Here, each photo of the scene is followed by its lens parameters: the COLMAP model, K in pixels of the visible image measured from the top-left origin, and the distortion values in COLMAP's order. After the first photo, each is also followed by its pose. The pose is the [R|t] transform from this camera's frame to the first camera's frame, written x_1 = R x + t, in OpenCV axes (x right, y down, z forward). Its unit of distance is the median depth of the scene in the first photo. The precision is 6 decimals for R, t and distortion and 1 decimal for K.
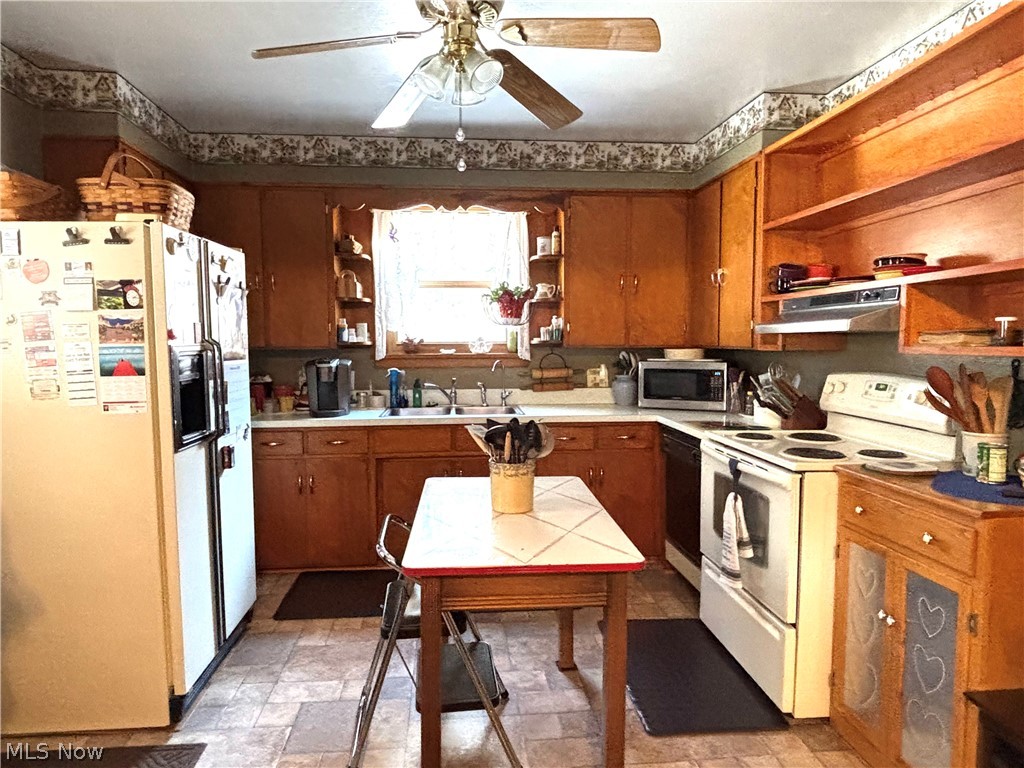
lens RADIAL K [[636.8, 0, 512.5], [0, 636.8, 393.2], [0, 0, 1]] dist [-0.008376, -0.017607]
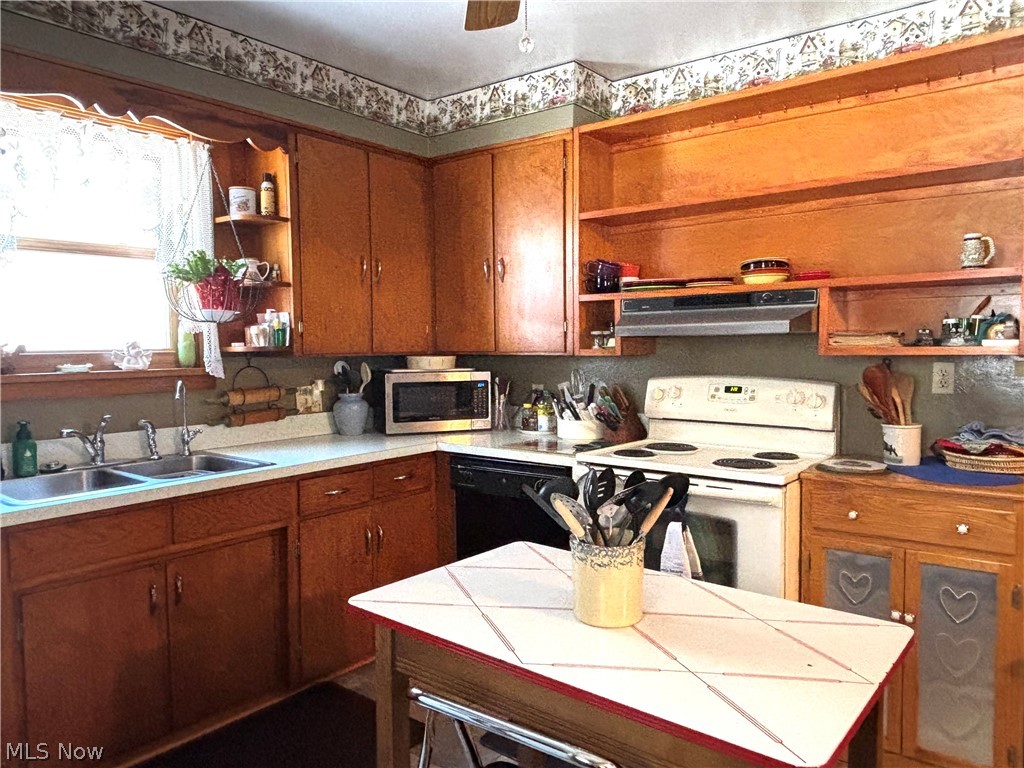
lens RADIAL K [[718.5, 0, 503.3], [0, 718.5, 381.9], [0, 0, 1]] dist [0.007227, -0.010991]
pose [[0.682138, -0.042122, 0.730009, -0.384999], [0.067430, 0.997709, -0.005439, -0.031429], [-0.728108, 0.052934, 0.683415, 0.384797]]
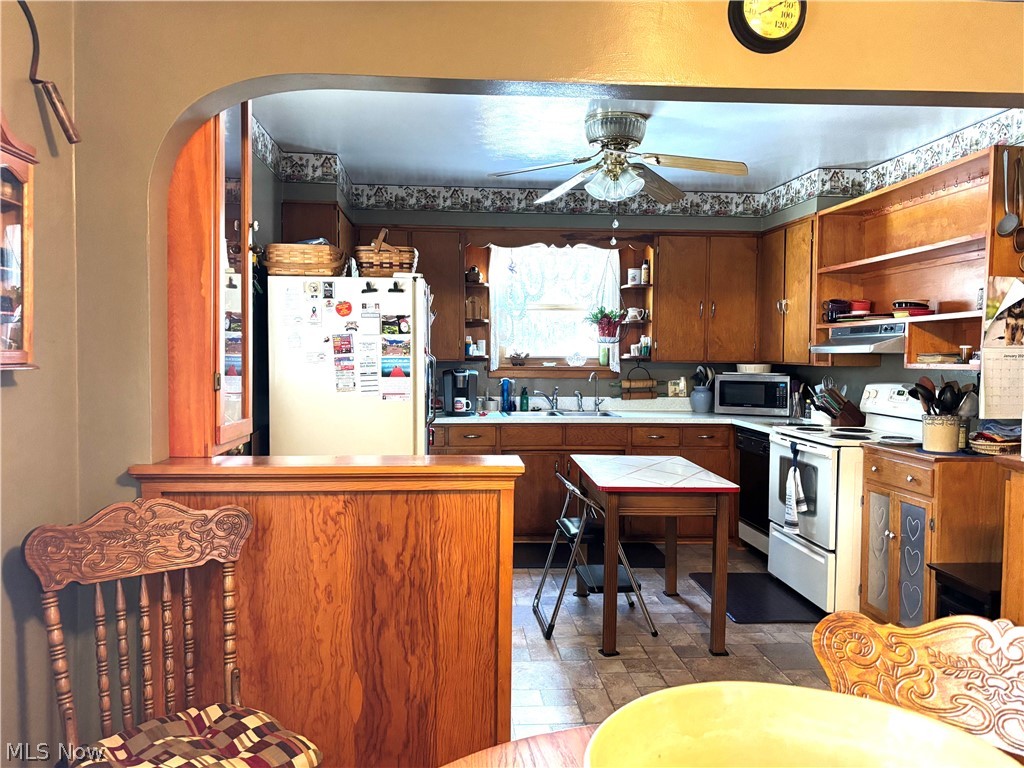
lens RADIAL K [[810.3, 0, 503.2], [0, 810.3, 394.3], [0, 0, 1]] dist [-0.004336, -0.013087]
pose [[0.999756, 0.012052, -0.018530, -0.200219], [-0.012625, 0.999436, -0.031111, 0.046529], [0.018144, 0.031337, 0.999344, -0.614253]]
